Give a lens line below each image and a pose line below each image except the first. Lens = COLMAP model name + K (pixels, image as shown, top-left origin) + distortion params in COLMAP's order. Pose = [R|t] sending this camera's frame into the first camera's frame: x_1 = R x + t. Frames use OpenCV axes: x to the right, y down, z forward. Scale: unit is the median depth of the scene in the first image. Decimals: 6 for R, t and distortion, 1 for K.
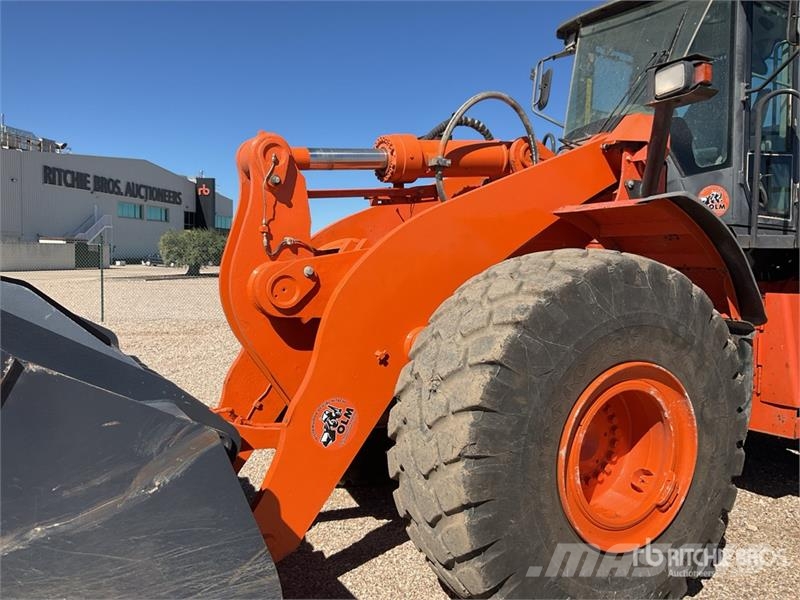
lens RADIAL K [[653.1, 0, 399.8], [0, 653.1, 296.0], [0, 0, 1]] dist [0.086168, -0.159222]
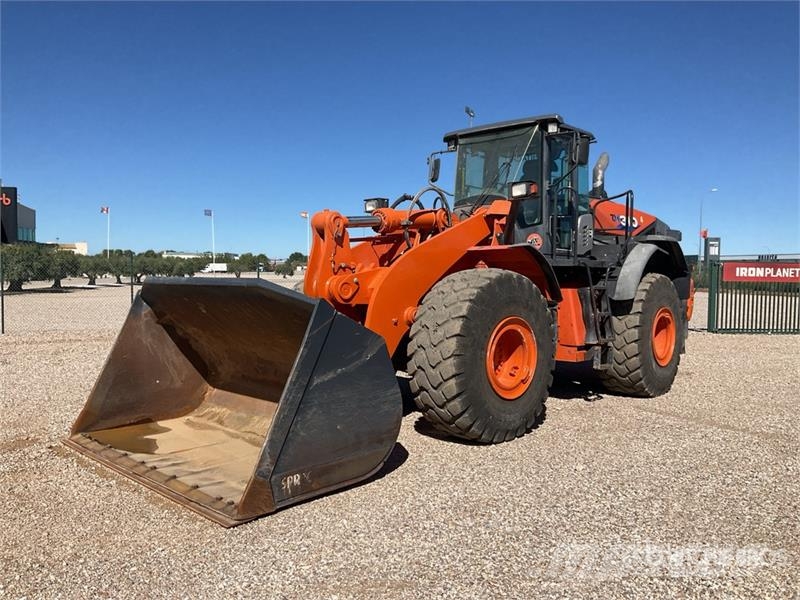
lens RADIAL K [[653.1, 0, 390.0], [0, 653.1, 294.4], [0, 0, 1]] dist [0.086168, -0.159222]
pose [[0.965472, -0.020157, 0.259726, -0.583862], [0.025402, 0.999535, -0.016852, 0.043023], [-0.259265, 0.022868, 0.965535, -0.993100]]
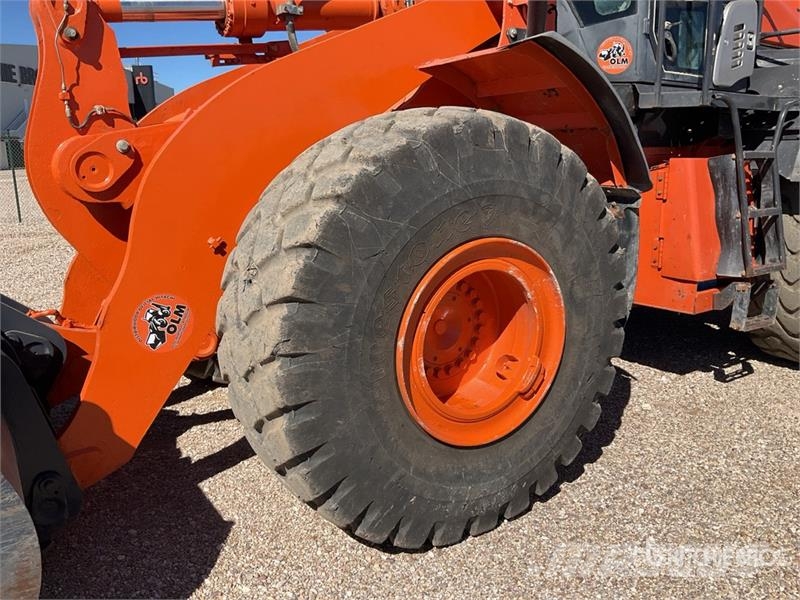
lens RADIAL K [[653.1, 0, 398.3], [0, 653.1, 296.8], [0, 0, 1]] dist [0.086168, -0.159222]
pose [[0.997598, -0.044295, 0.053261, 0.165309], [0.034827, 0.985321, 0.167122, 0.024283], [-0.059882, -0.164866, 0.984497, 0.122805]]
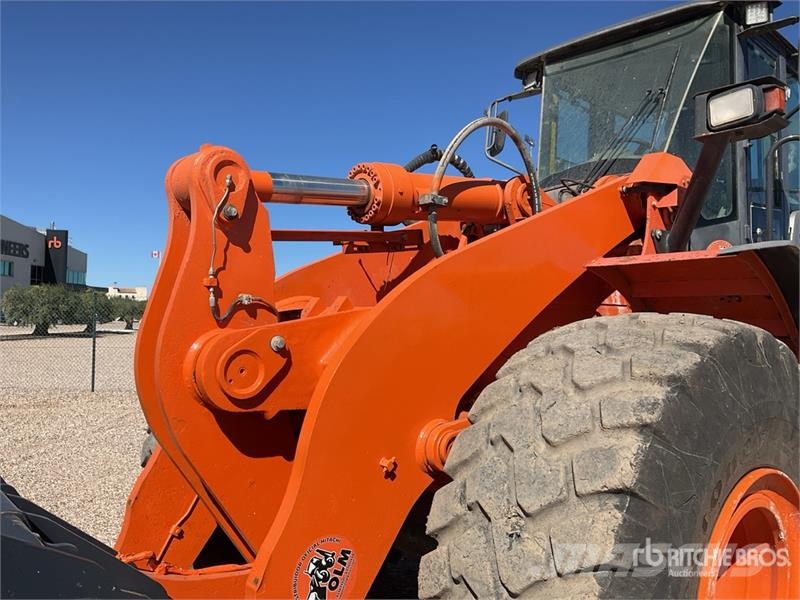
lens RADIAL K [[653.1, 0, 394.4], [0, 653.1, 294.1], [0, 0, 1]] dist [0.086168, -0.159222]
pose [[0.981874, 0.008741, 0.189335, -0.157131], [0.008618, 0.995844, -0.090668, -0.026728], [-0.189341, 0.090656, 0.977717, 0.307433]]
